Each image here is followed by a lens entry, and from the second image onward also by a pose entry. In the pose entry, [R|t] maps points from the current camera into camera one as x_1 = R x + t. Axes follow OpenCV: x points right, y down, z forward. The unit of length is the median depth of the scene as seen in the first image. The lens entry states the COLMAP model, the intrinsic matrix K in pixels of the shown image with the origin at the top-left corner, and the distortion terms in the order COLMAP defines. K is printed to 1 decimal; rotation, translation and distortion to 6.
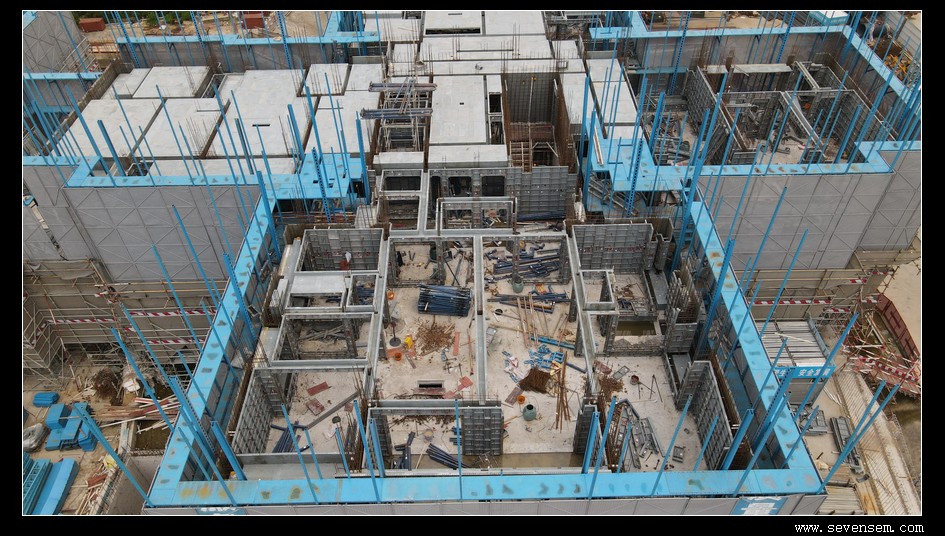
lens RADIAL K [[665.3, 0, 473.2], [0, 665.3, 267.9], [0, 0, 1]] dist [-0.004911, 0.030084]
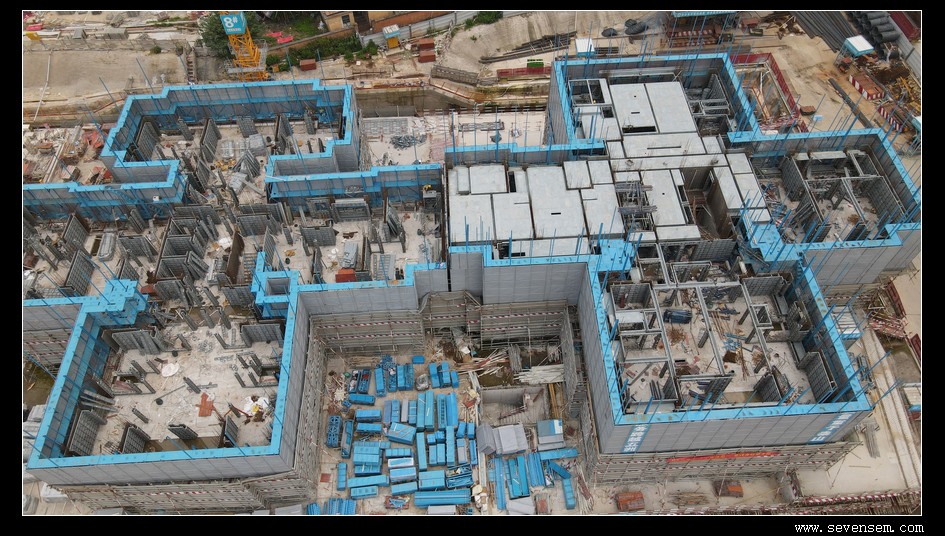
lens RADIAL K [[665.3, 0, 472.6], [0, 665.3, 267.8], [0, 0, 1]] dist [-0.004911, 0.030084]
pose [[0.999103, -0.037061, 0.020499, -0.621277], [0.032744, 0.982914, 0.181127, -0.427657], [-0.026861, -0.180293, 0.983246, -0.832670]]
